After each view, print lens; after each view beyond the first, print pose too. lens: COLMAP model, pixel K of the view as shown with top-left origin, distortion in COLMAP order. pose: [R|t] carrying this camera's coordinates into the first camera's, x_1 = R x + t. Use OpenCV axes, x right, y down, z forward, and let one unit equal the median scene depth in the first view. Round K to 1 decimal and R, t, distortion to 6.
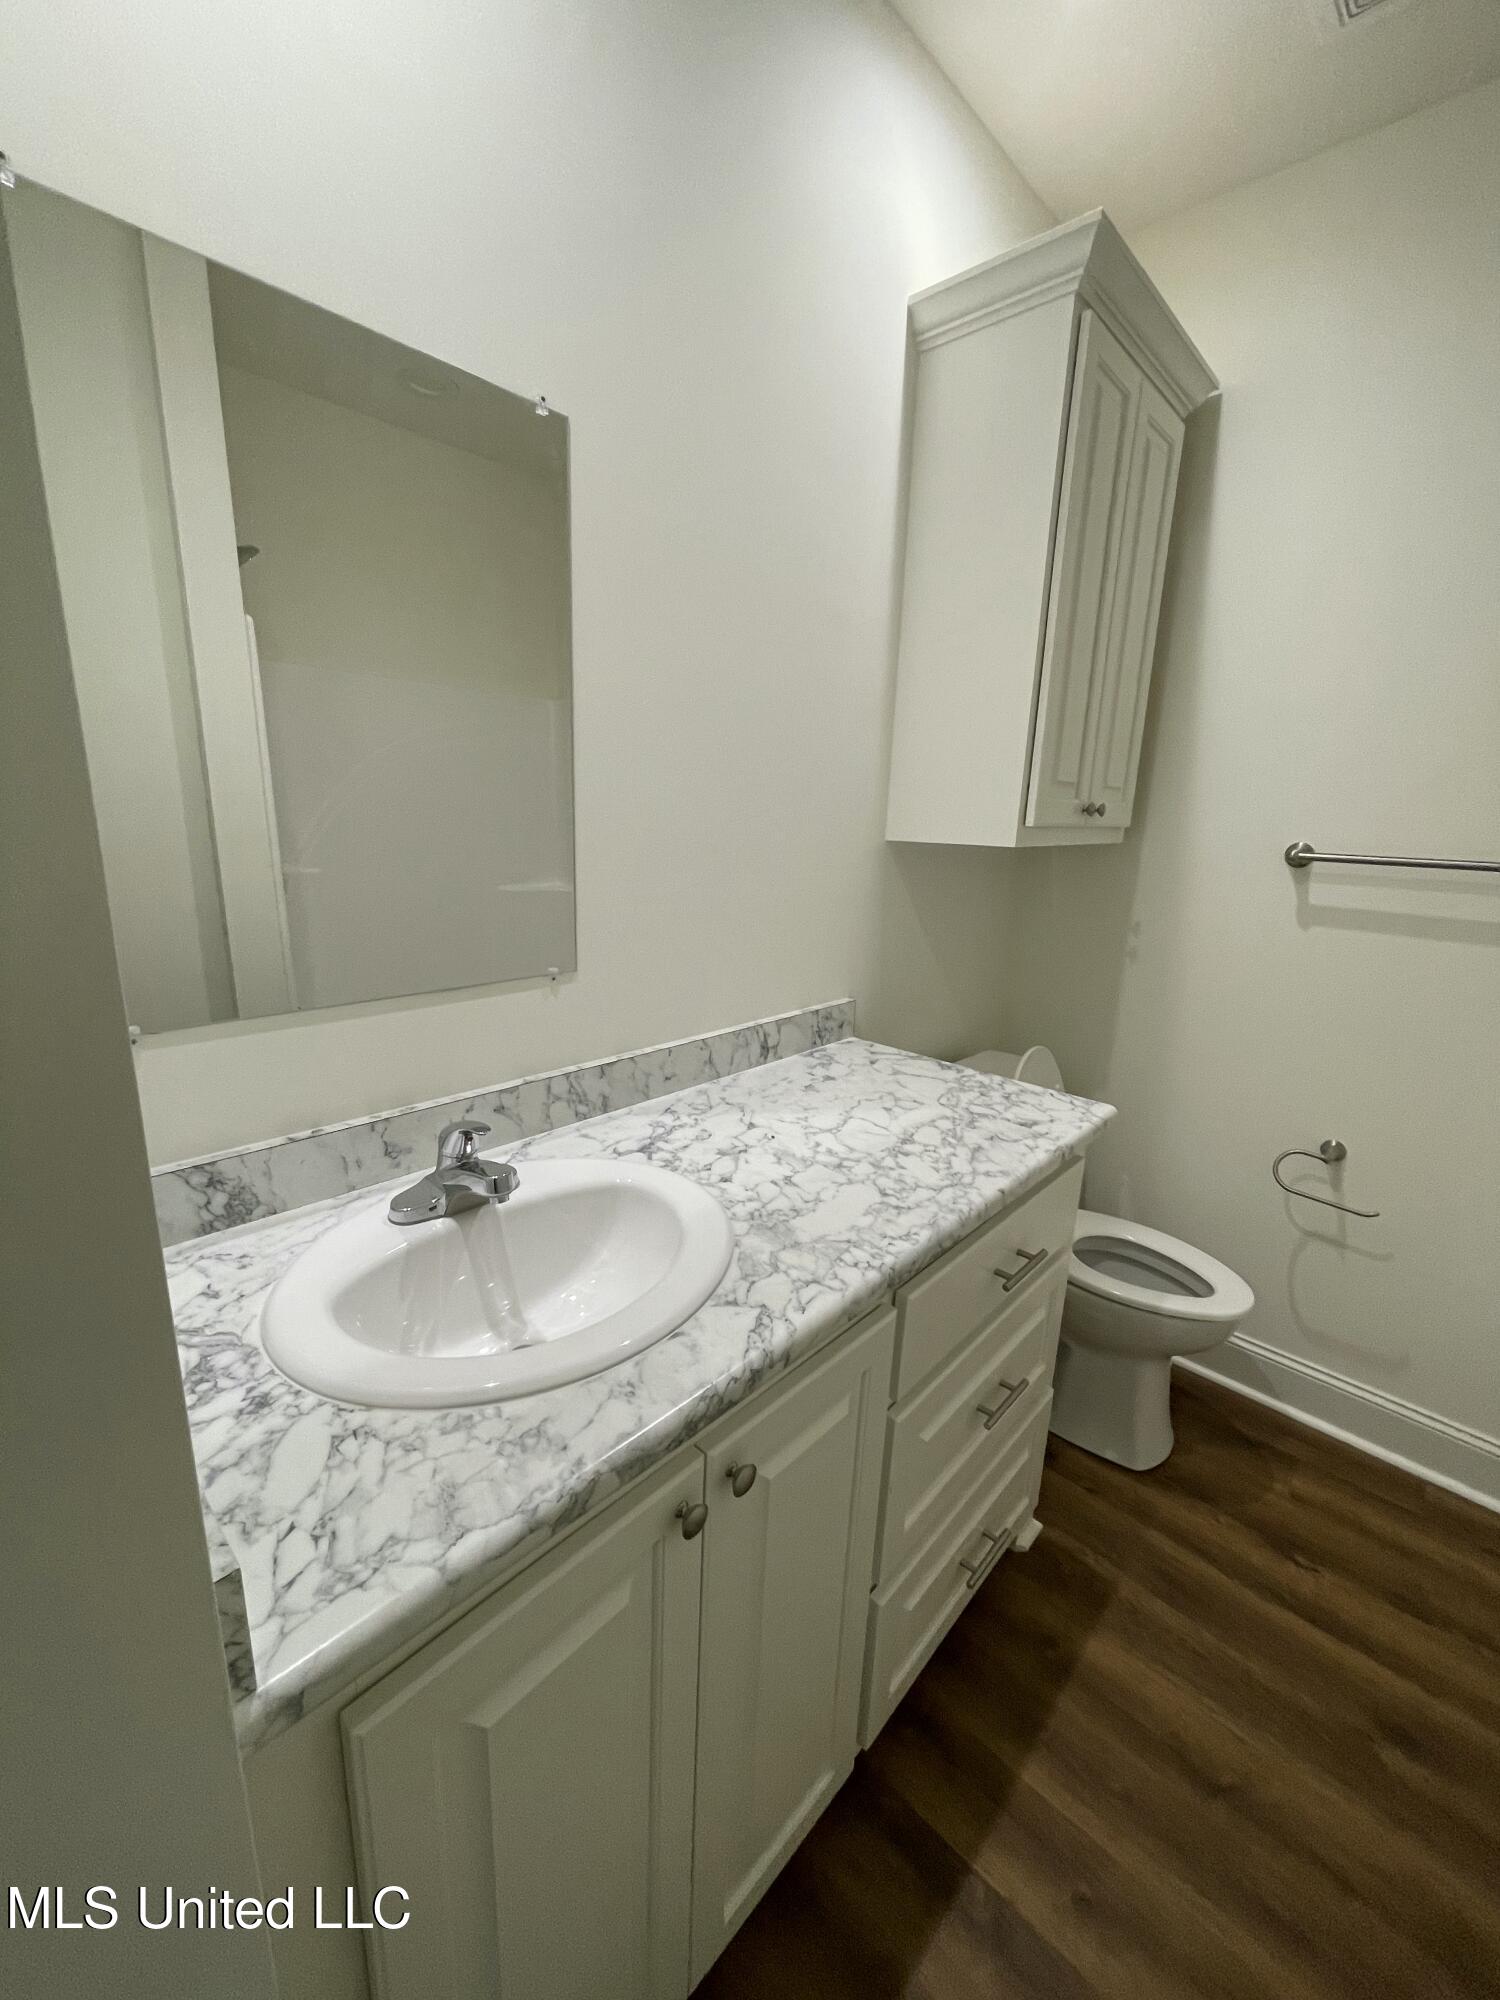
lens RADIAL K [[804.5, 0, 729.8], [0, 804.5, 1002.9], [0, 0, 1]] dist [-0.004610, -0.000147]
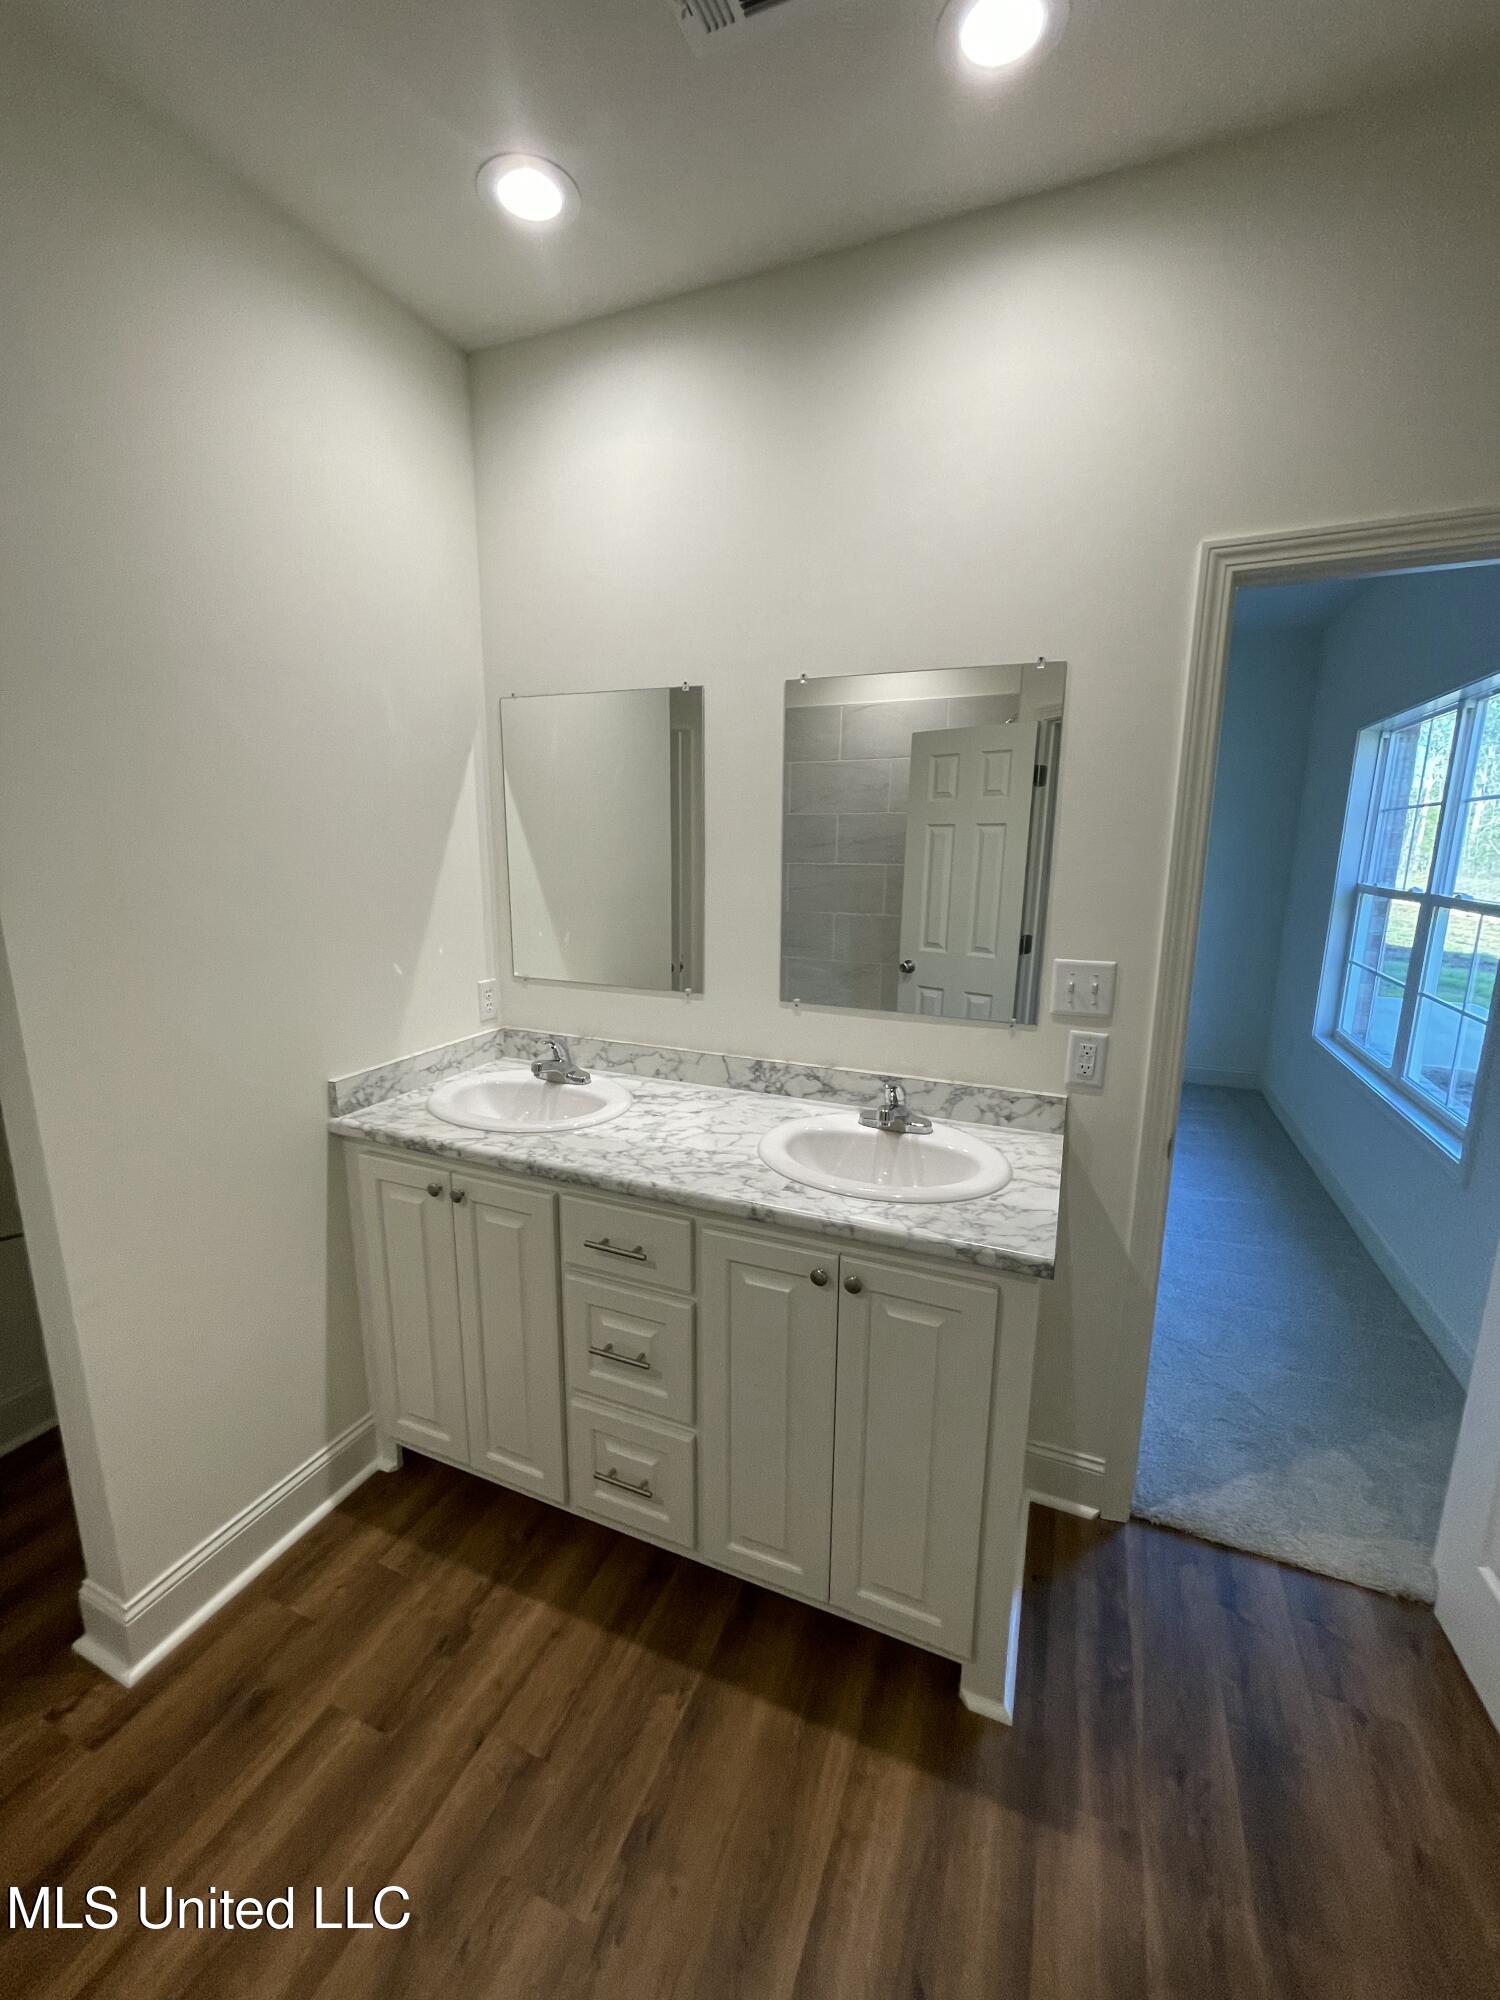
lens RADIAL K [[804.5, 0, 736.6], [0, 804.5, 1007.7], [0, 0, 1]] dist [-0.004610, -0.000147]
pose [[0.356828, 0.174922, -0.917647, 1.445155], [-0.226432, 0.969215, 0.096703, -0.202228], [0.906313, 0.173278, 0.385450, 0.495972]]
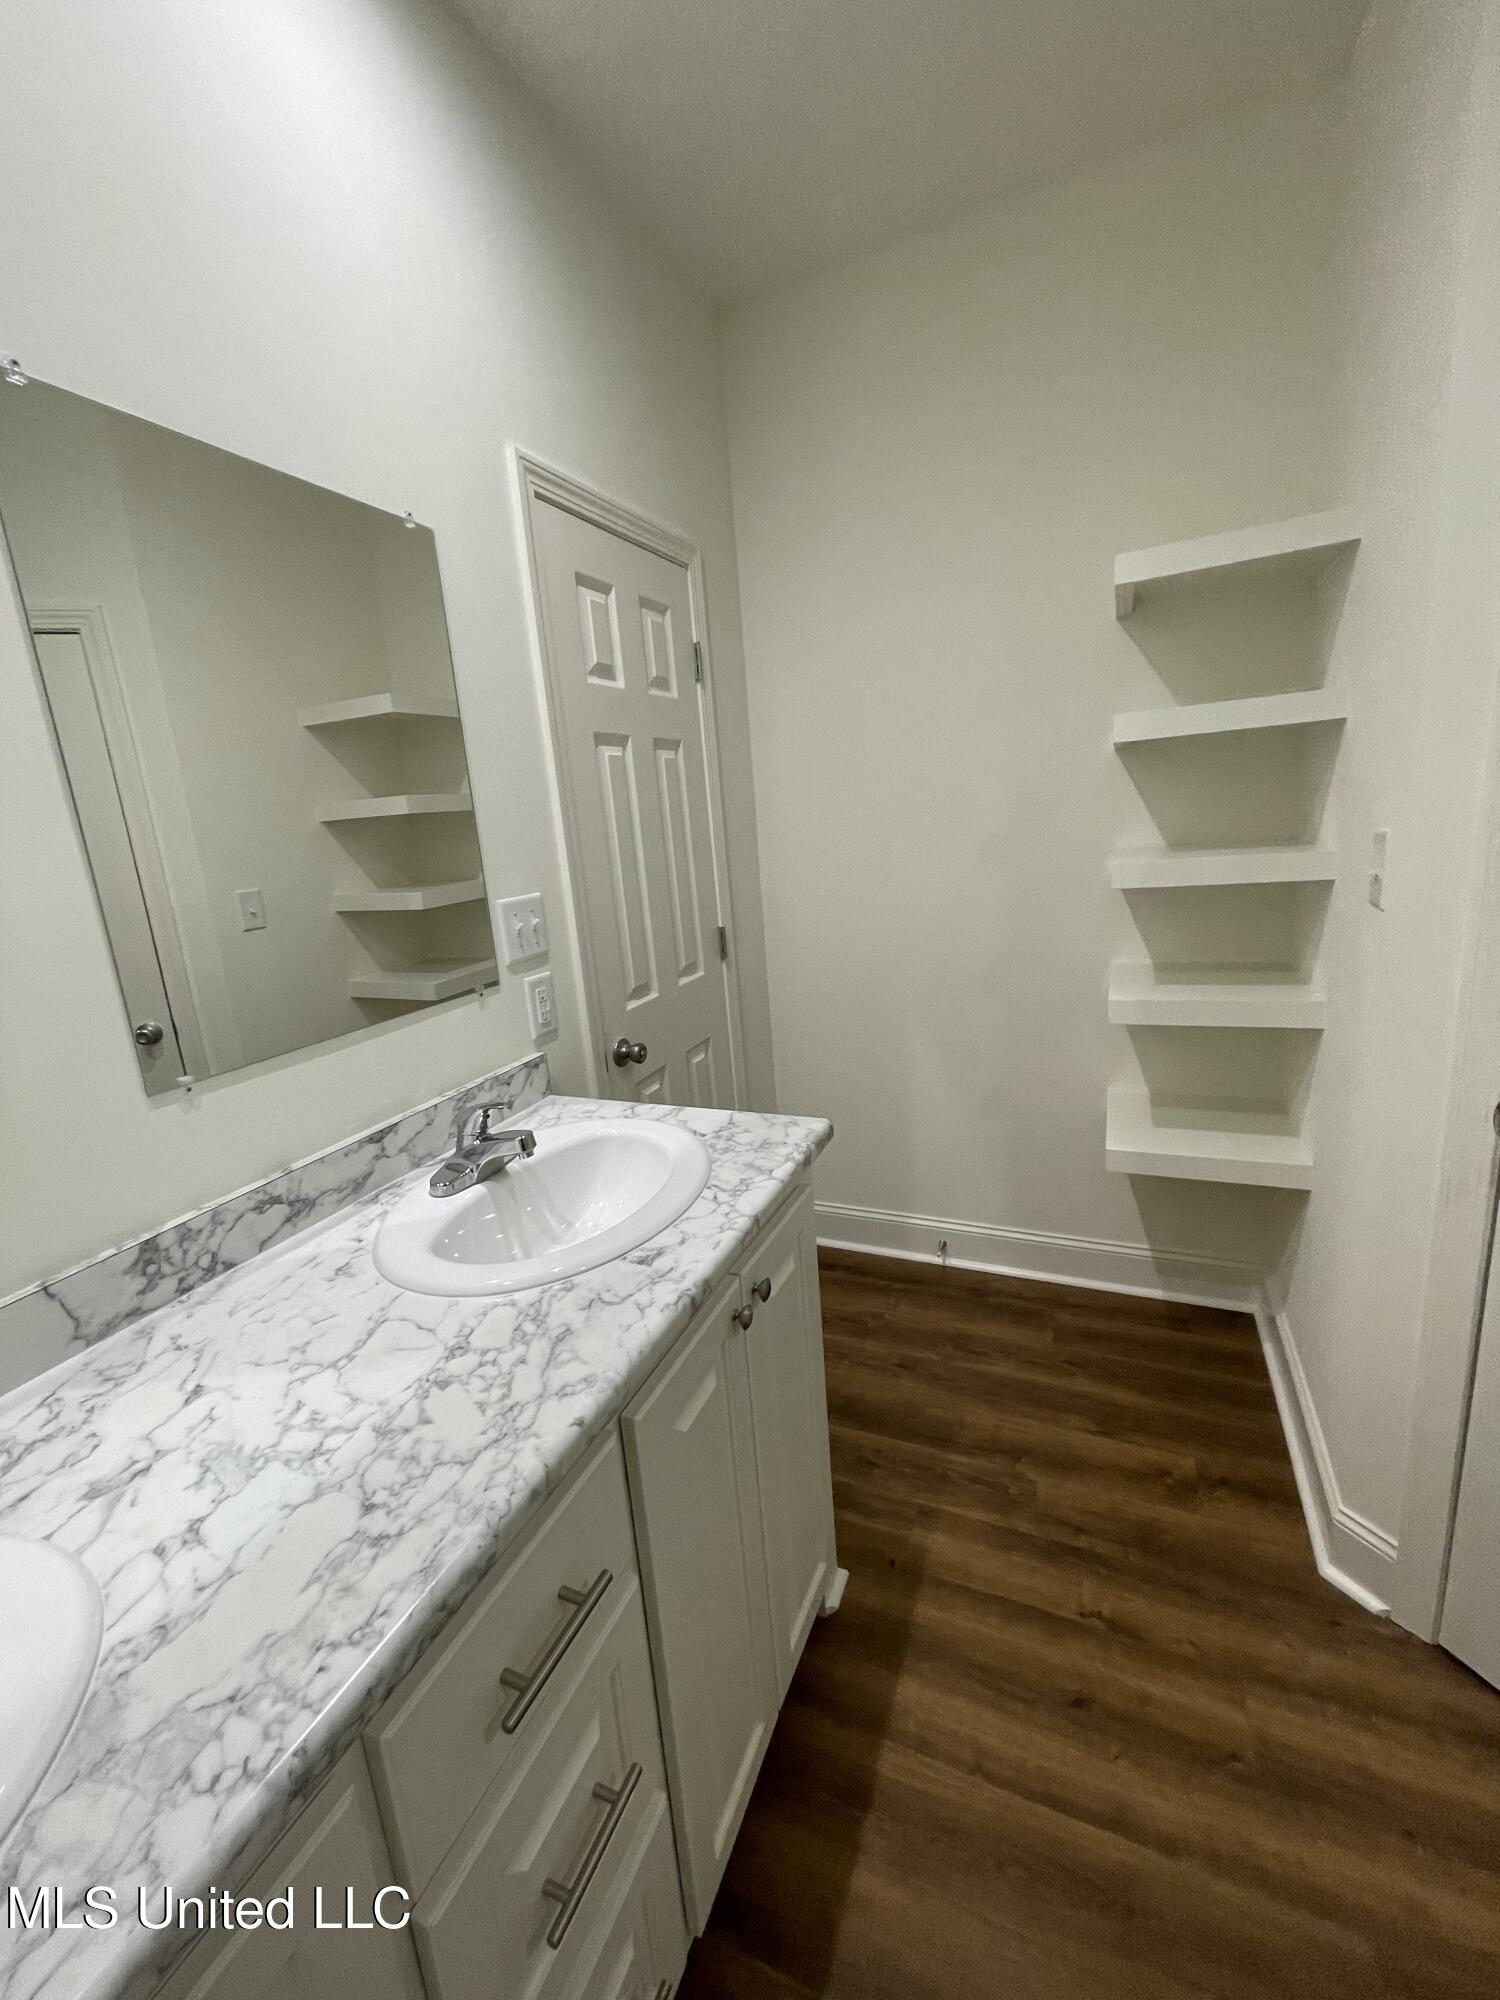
lens RADIAL K [[804.5, 0, 749.0], [0, 804.5, 998.2], [0, 0, 1]] dist [-0.004610, -0.000147]
pose [[0.933931, -0.173577, 0.312479, 0.294325], [0.183375, 0.983041, -0.002006, -0.064727], [-0.306832, 0.059175, 0.949922, 0.302533]]
